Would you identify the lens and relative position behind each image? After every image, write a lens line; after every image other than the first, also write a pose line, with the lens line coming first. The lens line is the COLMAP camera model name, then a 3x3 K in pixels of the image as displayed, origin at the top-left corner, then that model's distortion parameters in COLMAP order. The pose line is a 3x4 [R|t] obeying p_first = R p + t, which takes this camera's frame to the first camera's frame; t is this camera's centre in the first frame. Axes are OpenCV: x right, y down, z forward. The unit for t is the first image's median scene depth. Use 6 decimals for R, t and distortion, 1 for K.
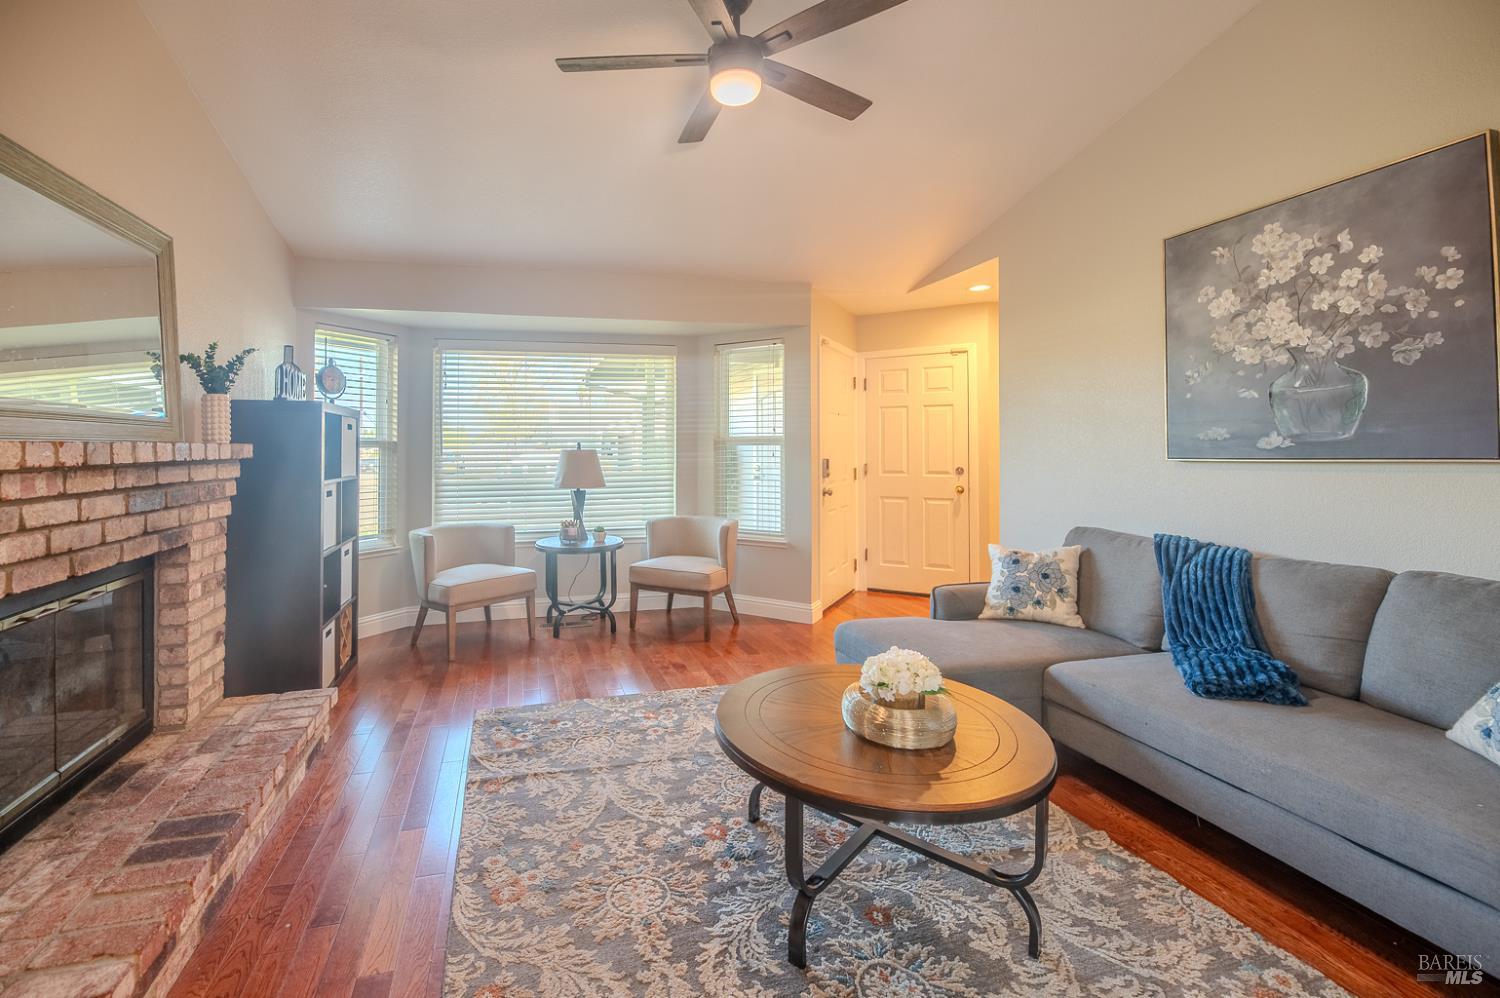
lens RADIAL K [[631.5, 0, 676.7], [0, 631.5, 448.8], [0, 0, 1]] dist [0.009367, -0.004929]
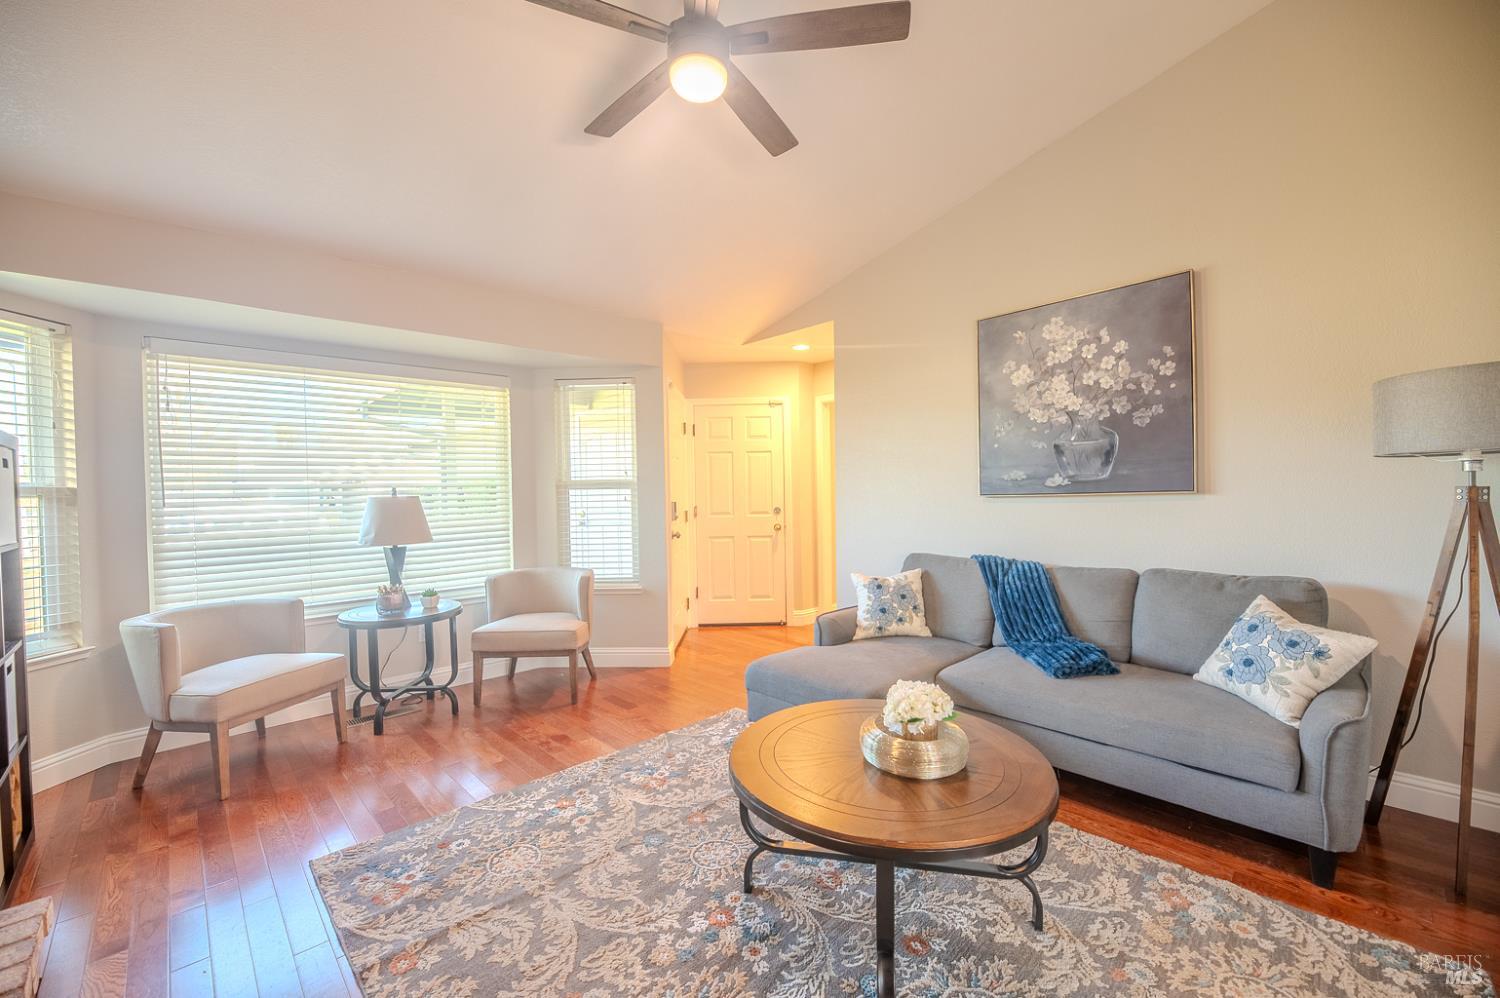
lens RADIAL K [[598.9, 0, 743.8], [0, 598.9, 511.6], [0, 0, 1]] dist [-0.000815, -0.000555]
pose [[0.869491, -0.027519, 0.493182, -0.255209], [0.013554, 0.999400, 0.031870, 0.004146], [-0.493763, -0.021026, 0.869342, 0.213408]]
